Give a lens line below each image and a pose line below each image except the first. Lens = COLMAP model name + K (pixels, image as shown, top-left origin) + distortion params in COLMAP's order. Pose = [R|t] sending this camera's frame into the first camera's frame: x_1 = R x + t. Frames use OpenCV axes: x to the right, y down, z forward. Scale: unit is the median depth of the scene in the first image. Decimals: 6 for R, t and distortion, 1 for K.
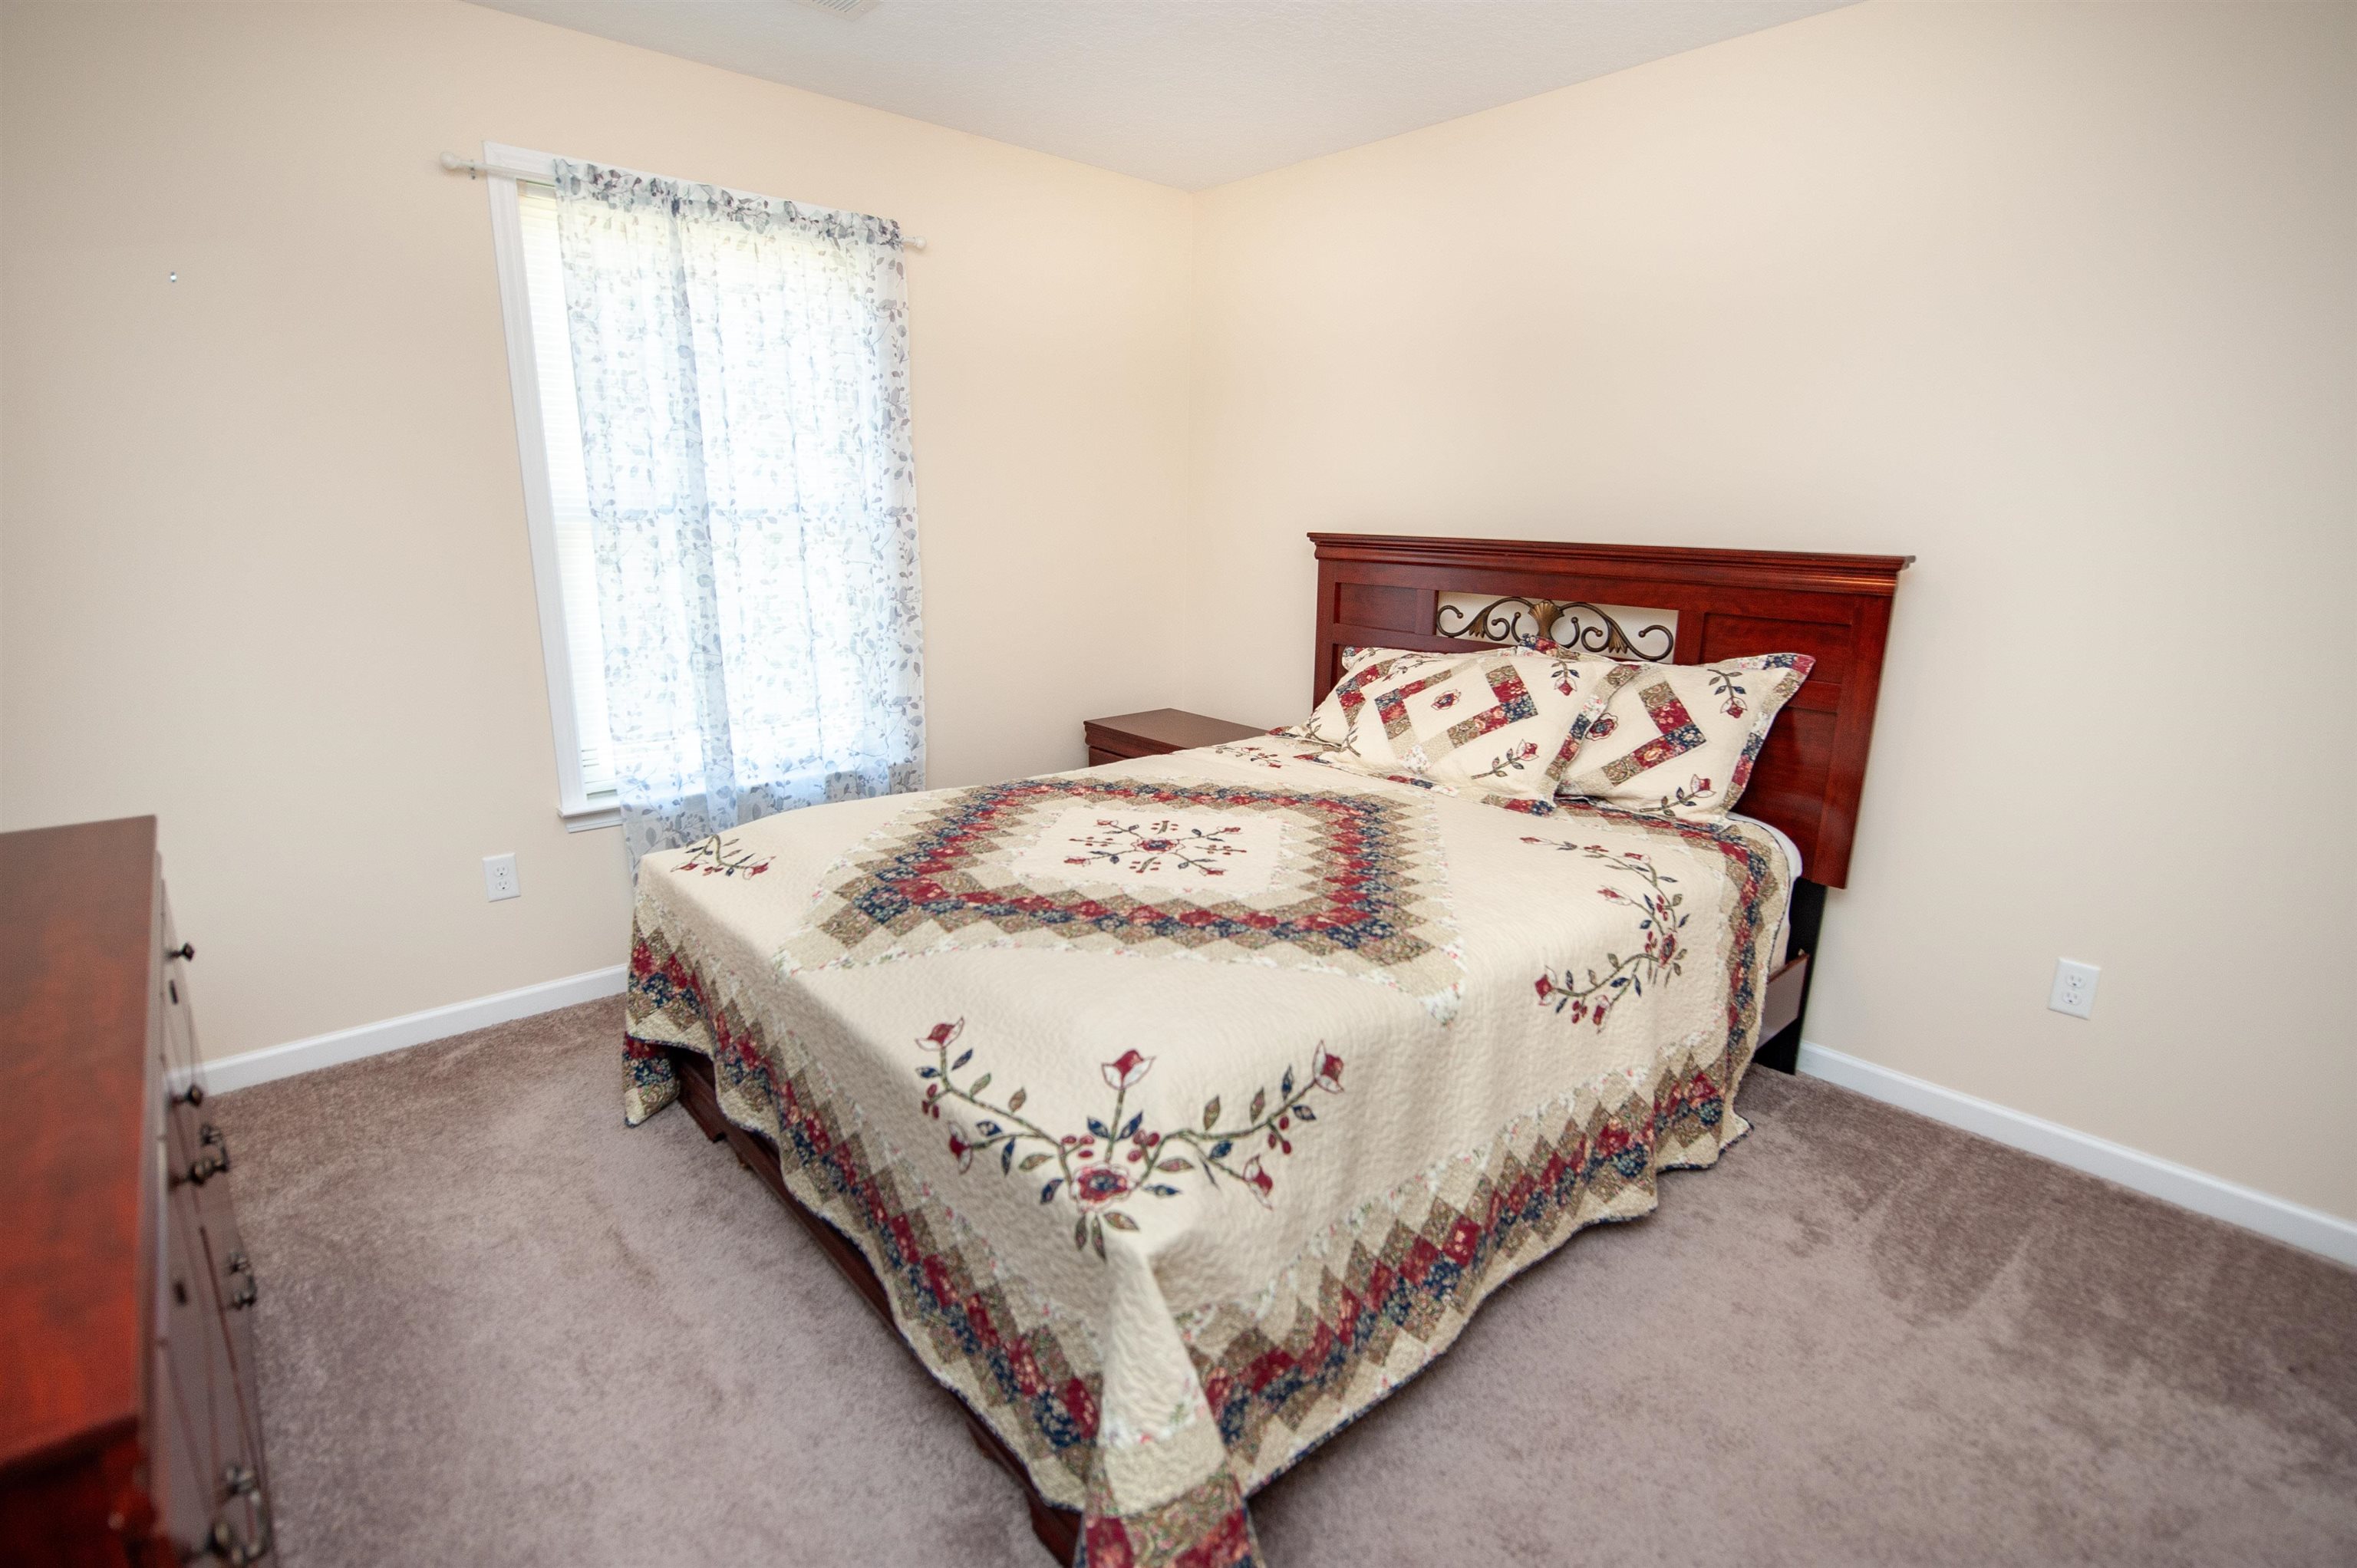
lens RADIAL K [[1112.5, 0, 1182.8], [0, 1112.5, 781.5], [0, 0, 1]] dist [-0.008701, -0.003931]
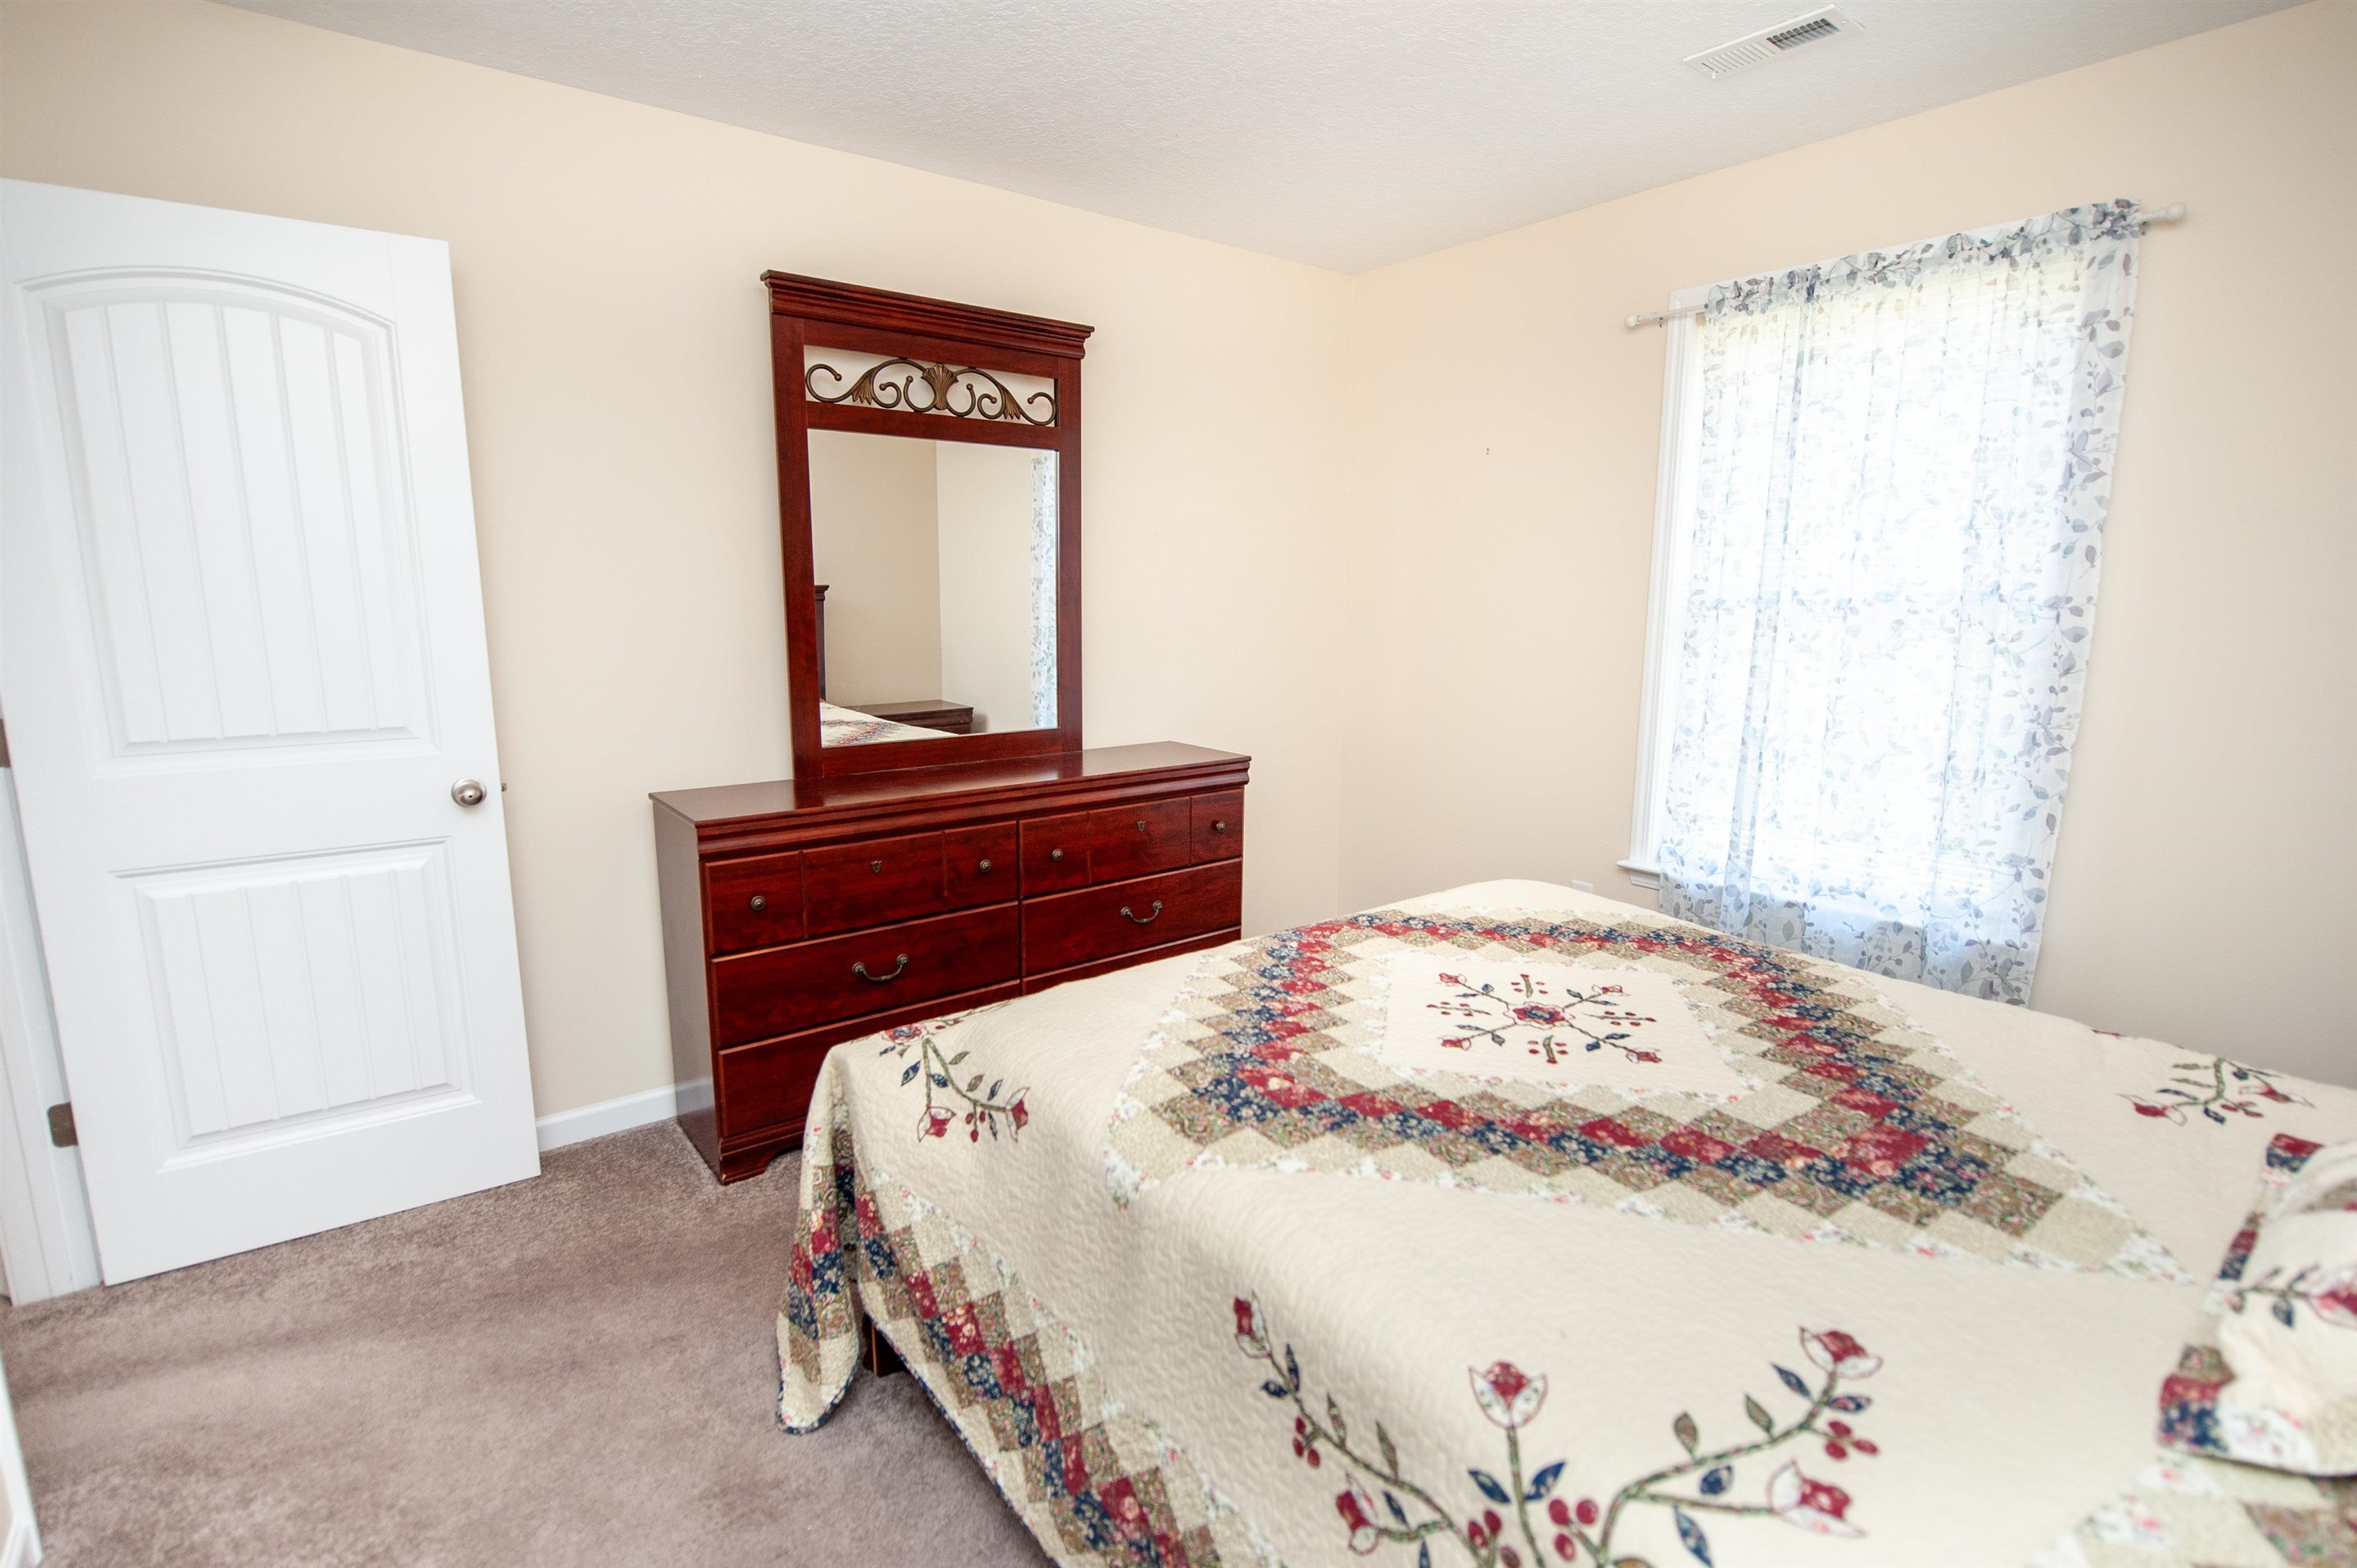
lens RADIAL K [[1112.5, 0, 1181.6], [0, 1112.5, 787.7], [0, 0, 1]] dist [-0.008701, -0.003931]
pose [[-0.073613, 0.160118, -0.984349, 0.673534], [-0.240371, 0.955080, 0.173333, -0.155326], [0.967886, 0.249369, -0.031819, 0.673408]]
